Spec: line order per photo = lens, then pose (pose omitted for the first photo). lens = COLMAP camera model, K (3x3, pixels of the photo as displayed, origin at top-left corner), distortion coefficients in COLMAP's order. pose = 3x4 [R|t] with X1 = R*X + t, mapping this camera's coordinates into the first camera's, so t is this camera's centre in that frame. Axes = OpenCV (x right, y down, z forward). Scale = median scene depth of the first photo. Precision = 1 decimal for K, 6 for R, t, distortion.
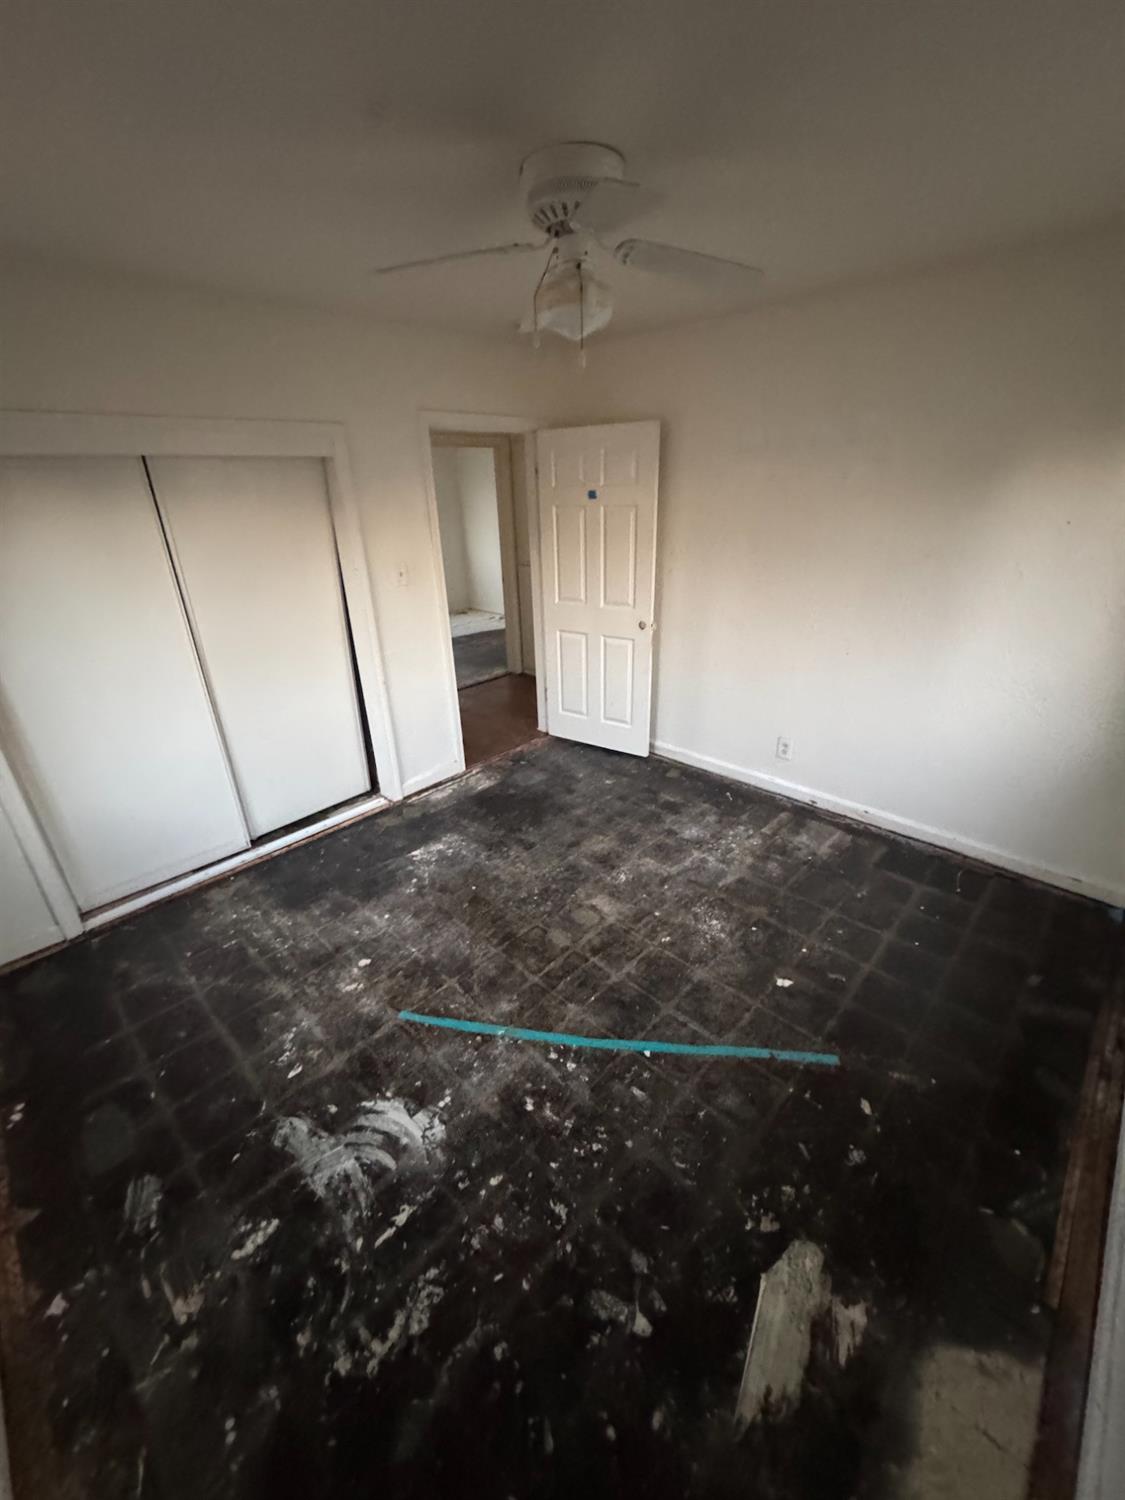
lens RADIAL K [[591.7, 0, 563.3], [0, 591.7, 748.5], [0, 0, 1]] dist [-0.004119, 0.000196]
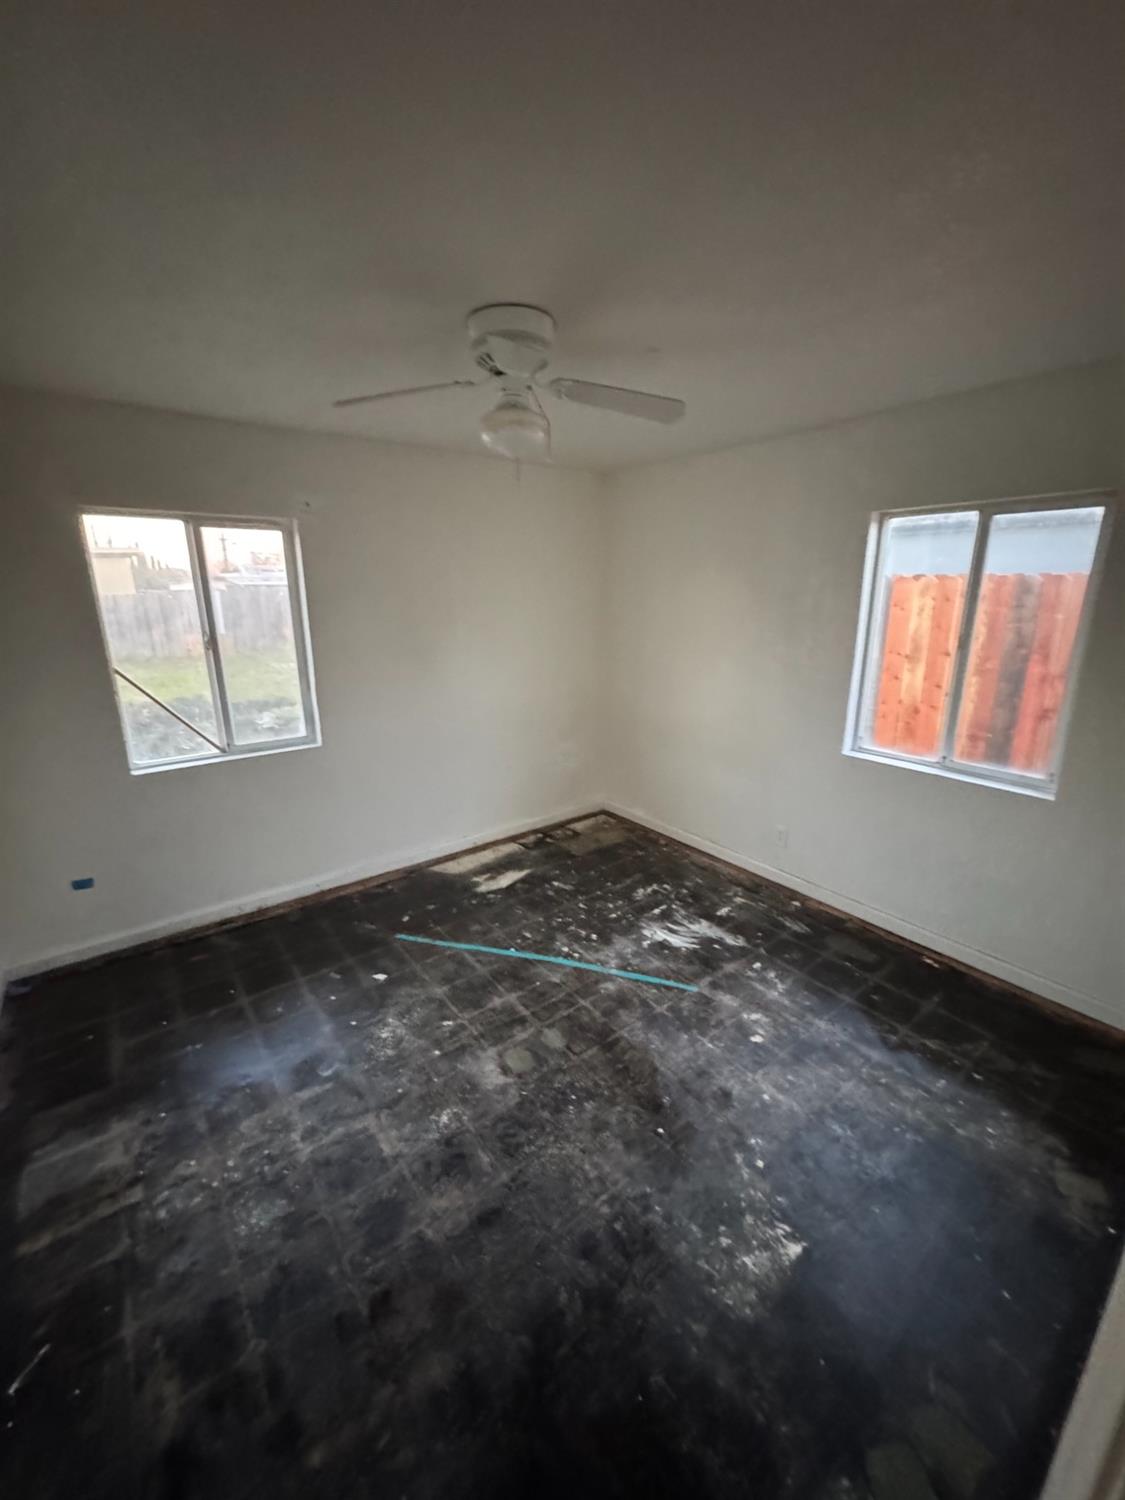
lens RADIAL K [[591.7, 0, 561.1], [0, 591.7, 748.3], [0, 0, 1]] dist [-0.004119, 0.000196]
pose [[-0.988391, -0.008249, 0.151705, -0.169767], [0.088915, 0.778256, 0.621620, -0.672279], [-0.123193, 0.627893, -0.768488, 1.553616]]
